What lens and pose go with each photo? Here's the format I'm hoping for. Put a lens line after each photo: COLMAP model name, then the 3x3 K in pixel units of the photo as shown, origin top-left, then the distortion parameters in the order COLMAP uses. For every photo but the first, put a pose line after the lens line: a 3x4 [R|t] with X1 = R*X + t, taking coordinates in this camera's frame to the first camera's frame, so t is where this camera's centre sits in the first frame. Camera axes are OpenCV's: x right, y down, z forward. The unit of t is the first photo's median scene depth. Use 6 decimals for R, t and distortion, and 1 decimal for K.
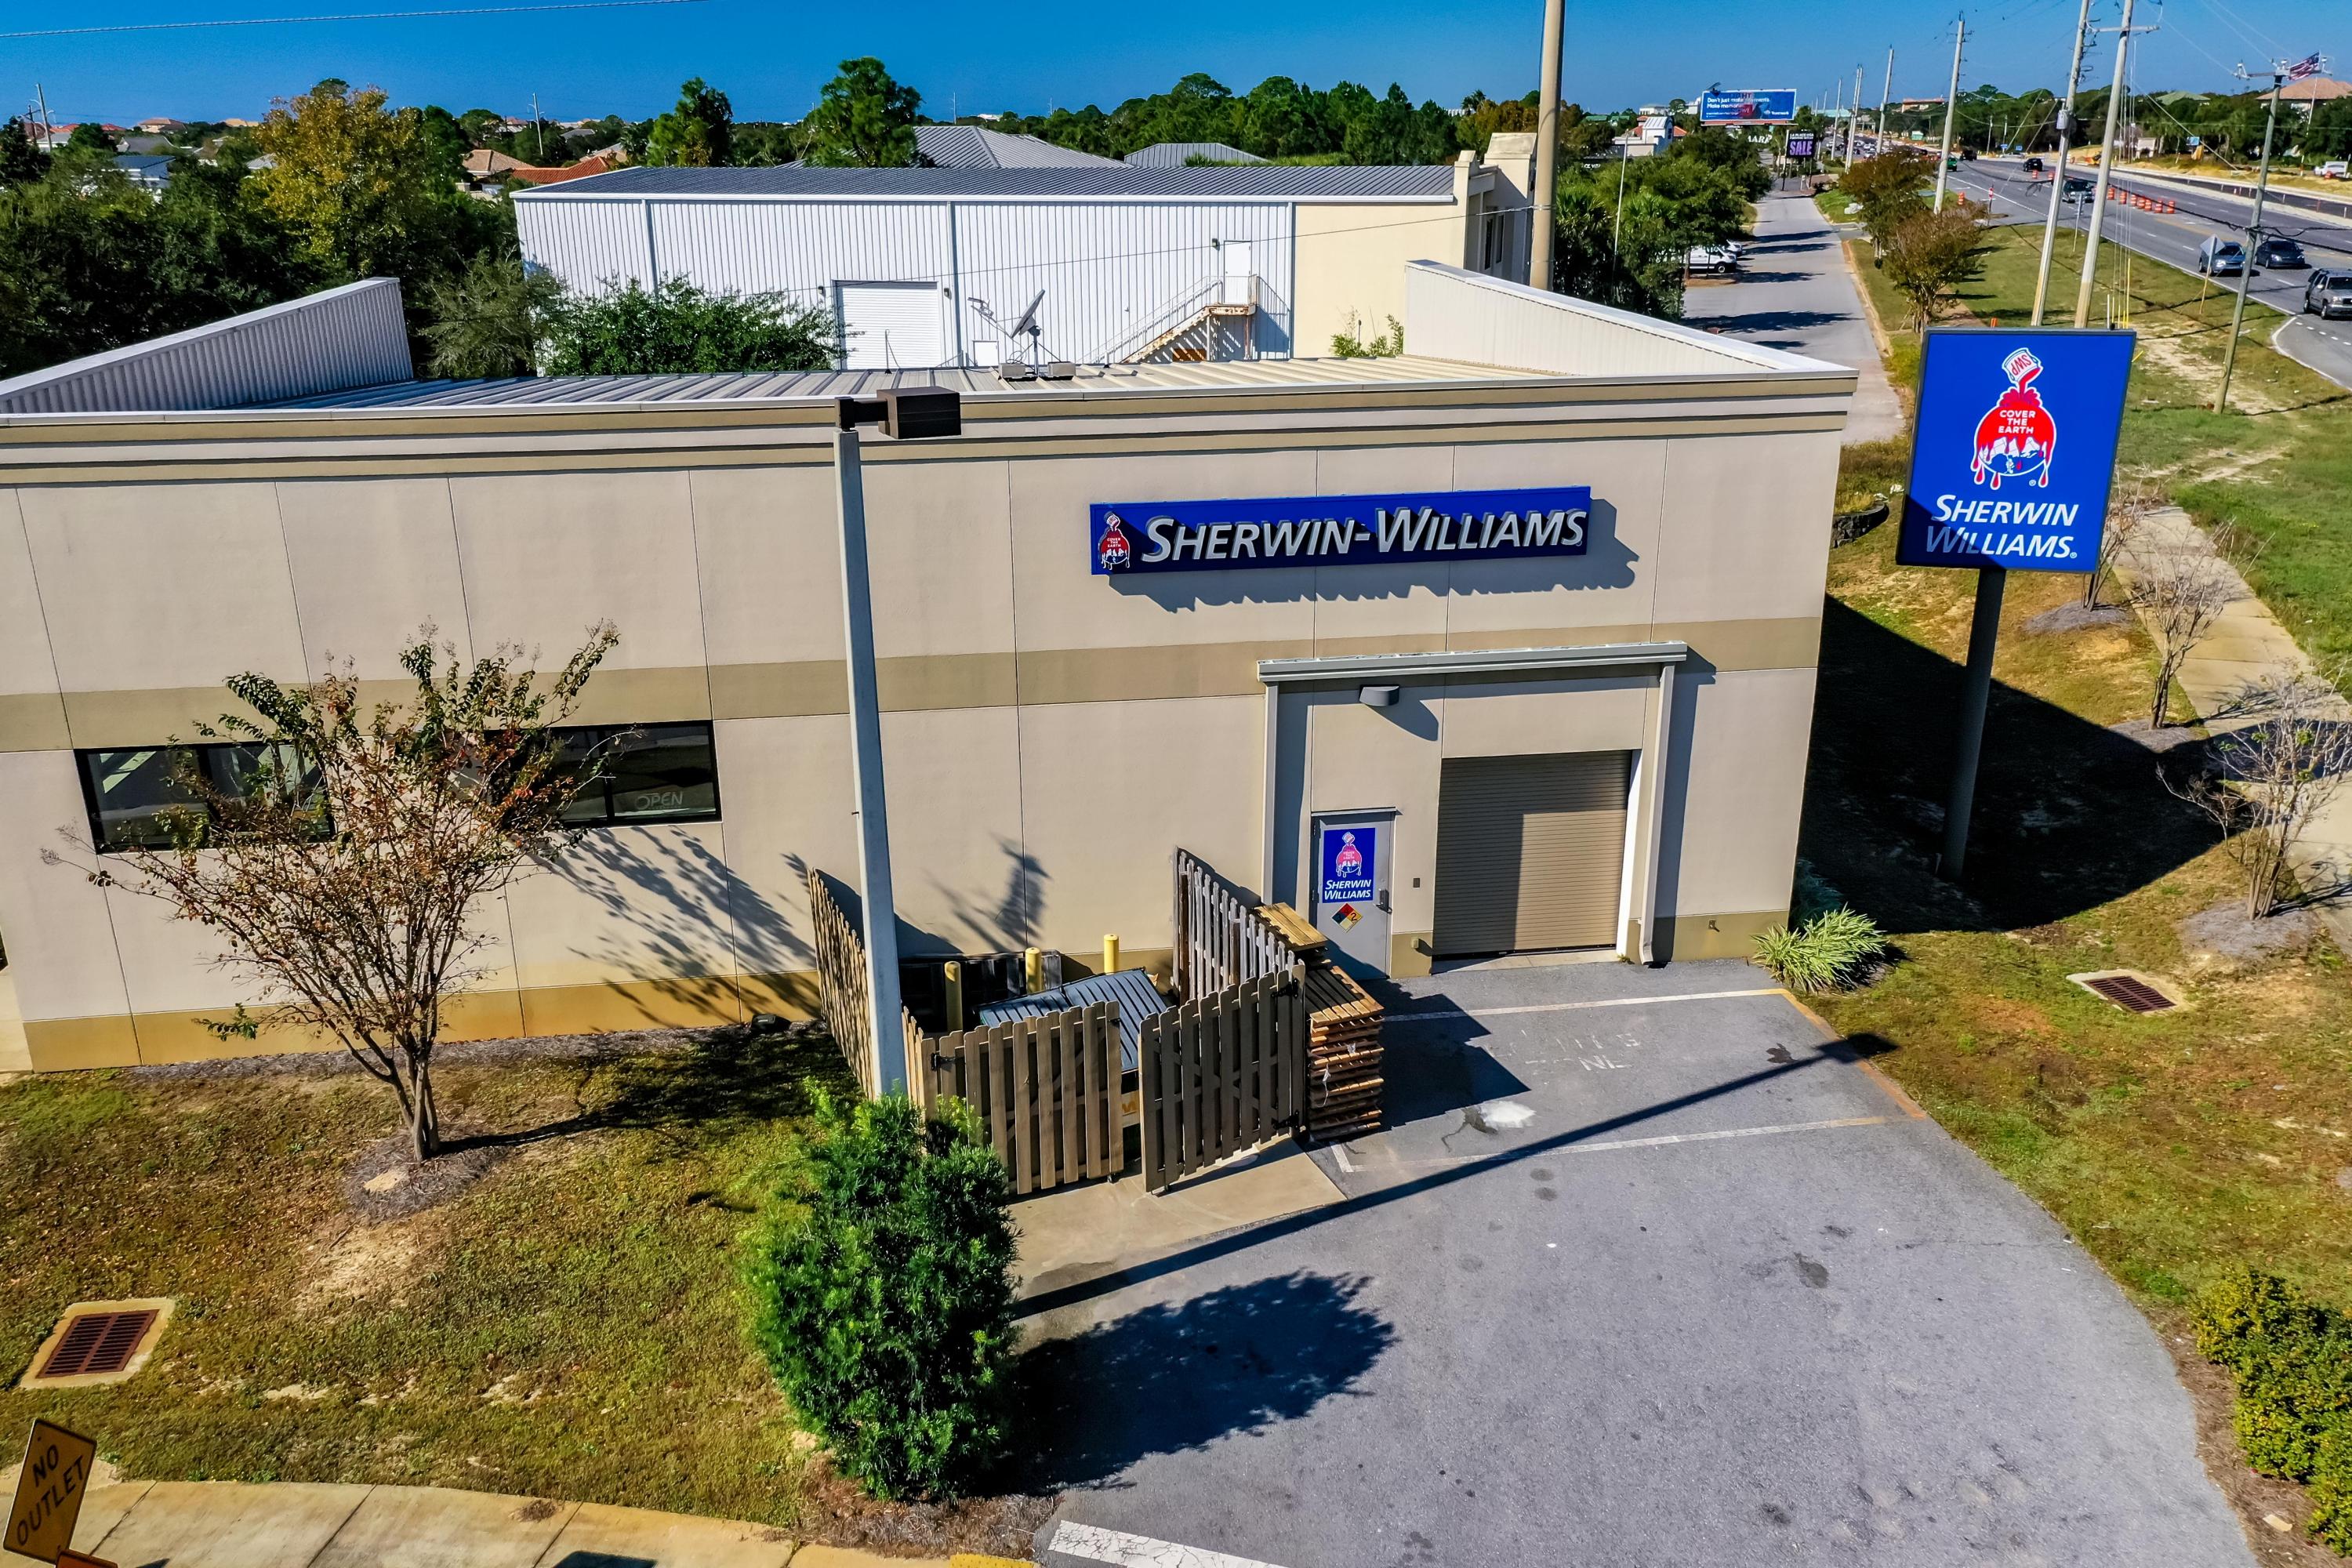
lens RADIAL K [[1887.1, 0, 1176.0], [0, 1887.1, 784.0], [0, 0, 1]] dist [0.035190, 0.001888]
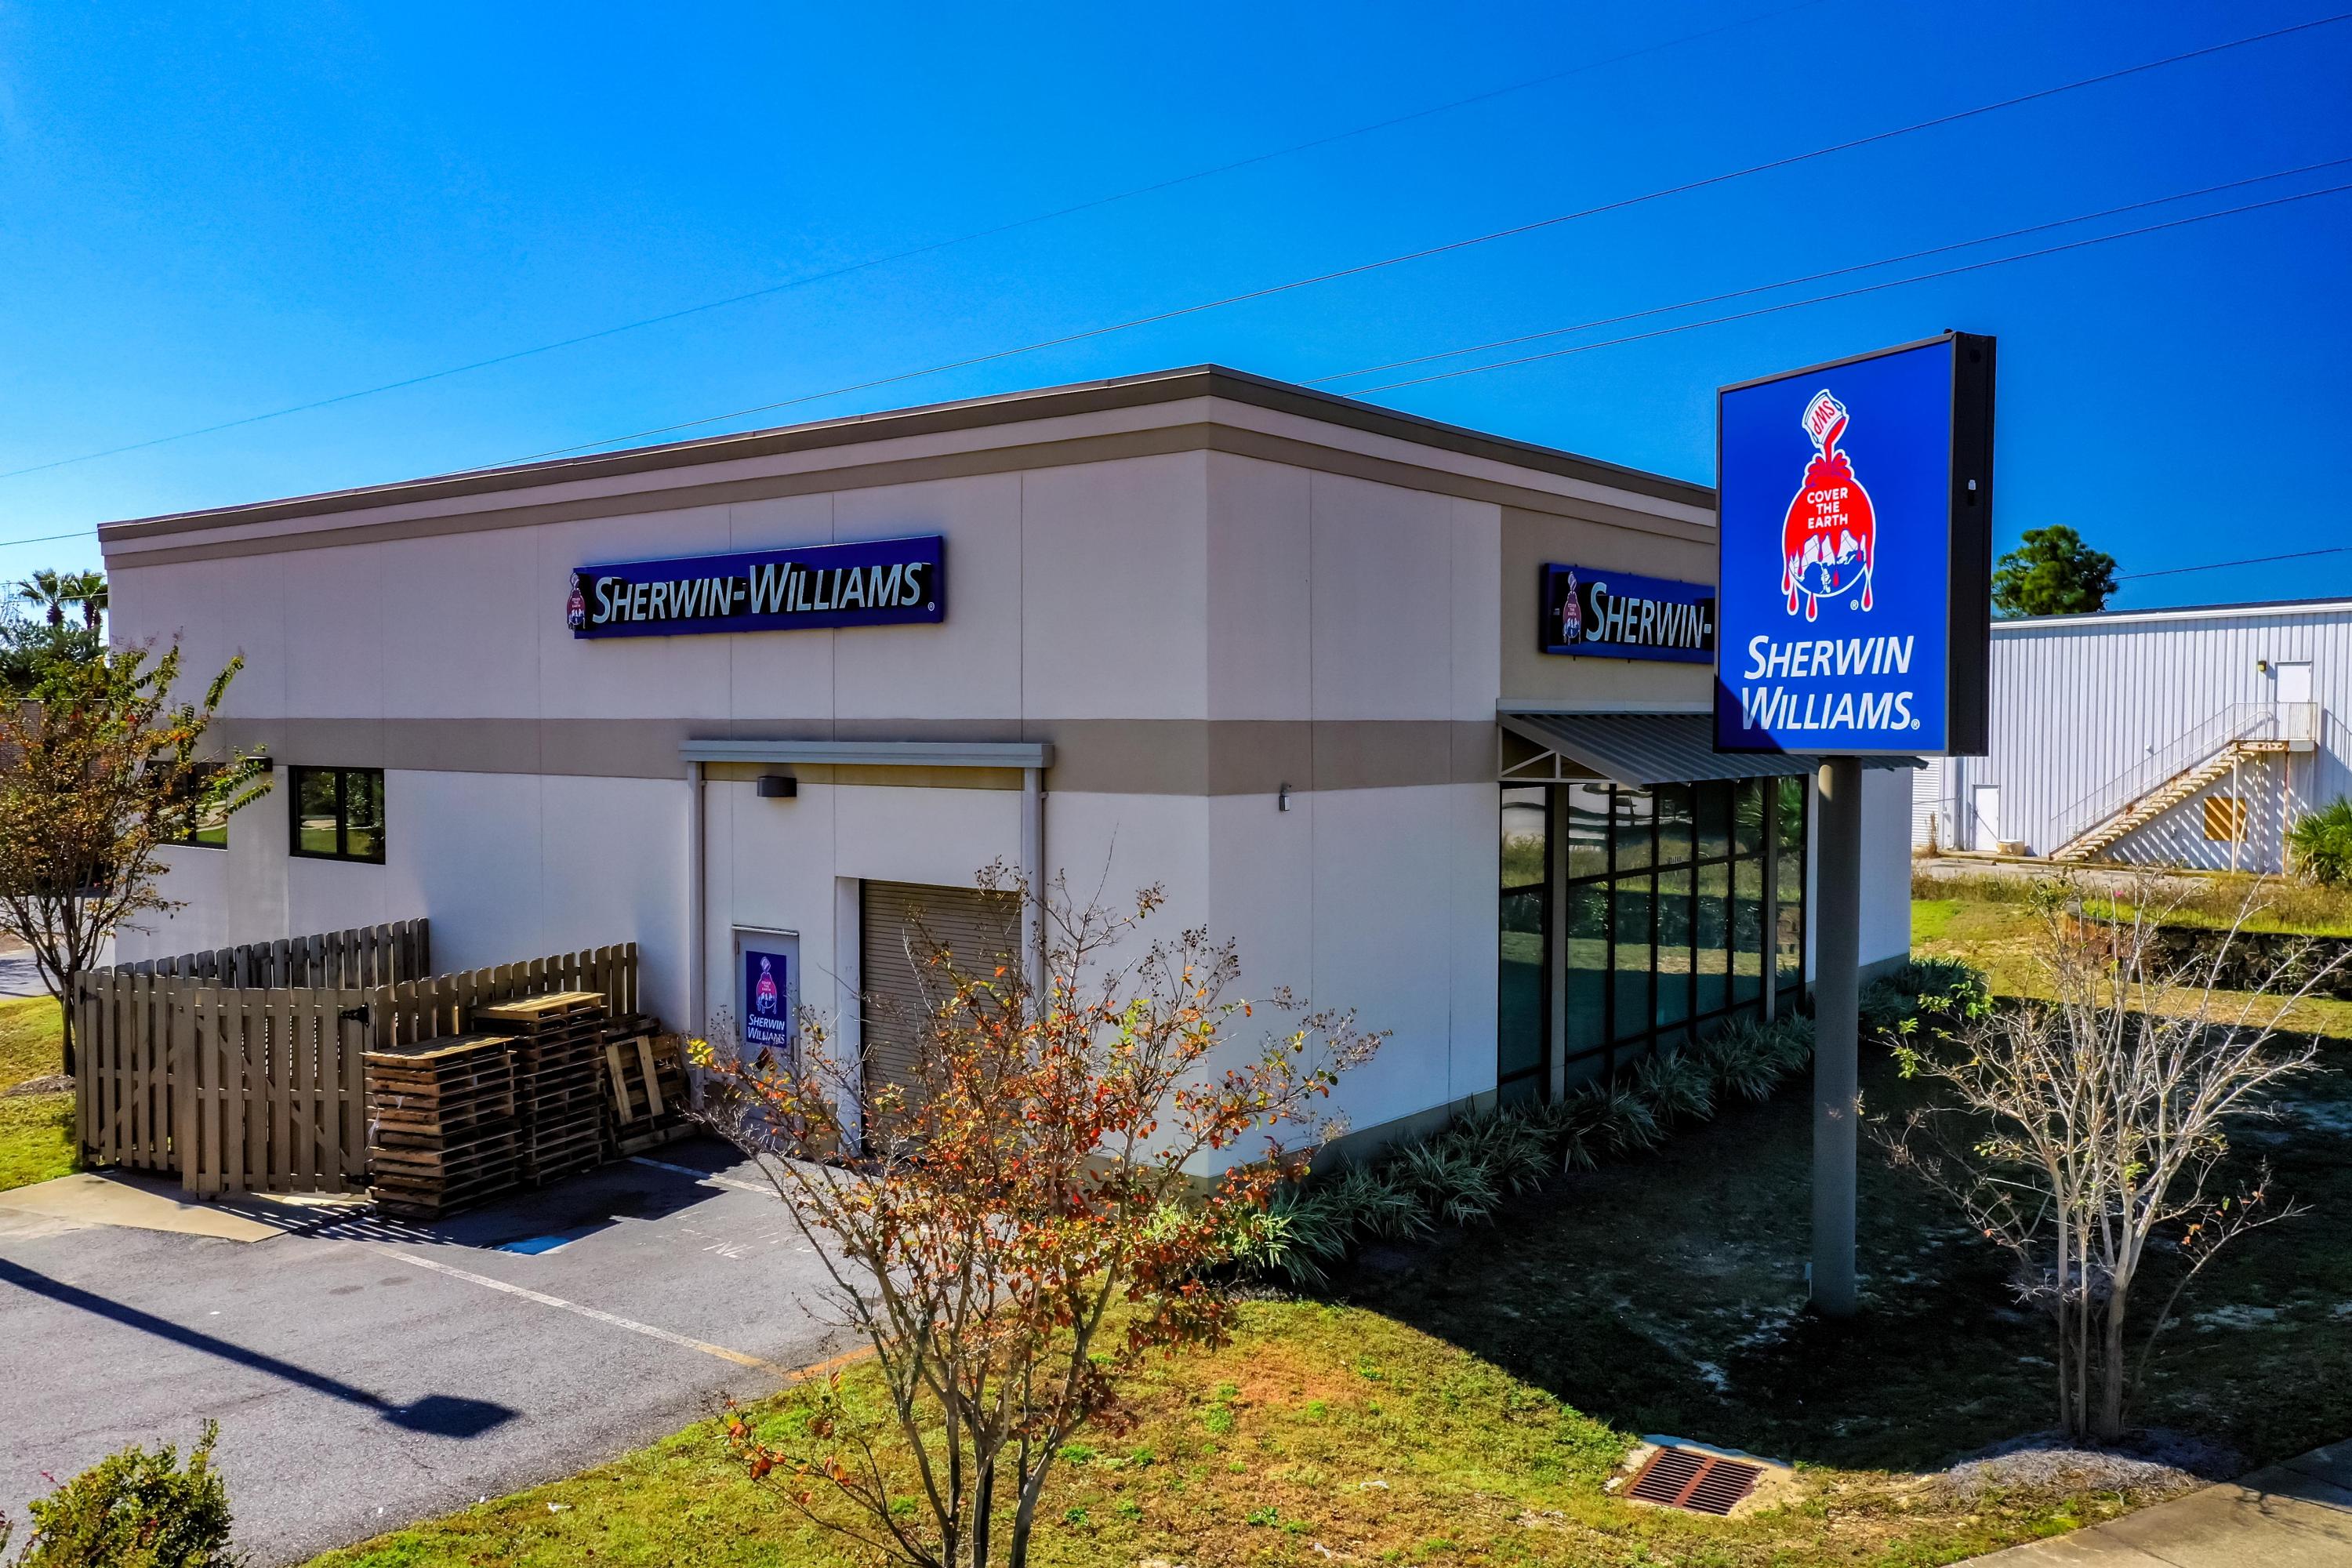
lens RADIAL K [[1877.6, 0, 1176.0], [0, 1877.6, 784.0], [0, 0, 1]] dist [0.014220, -0.003828]
pose [[0.684303, 0.030941, -0.728541, 0.826061], [-0.246917, 0.949910, -0.191581, 0.067669], [0.686121, 0.310989, 0.657666, 0.543439]]
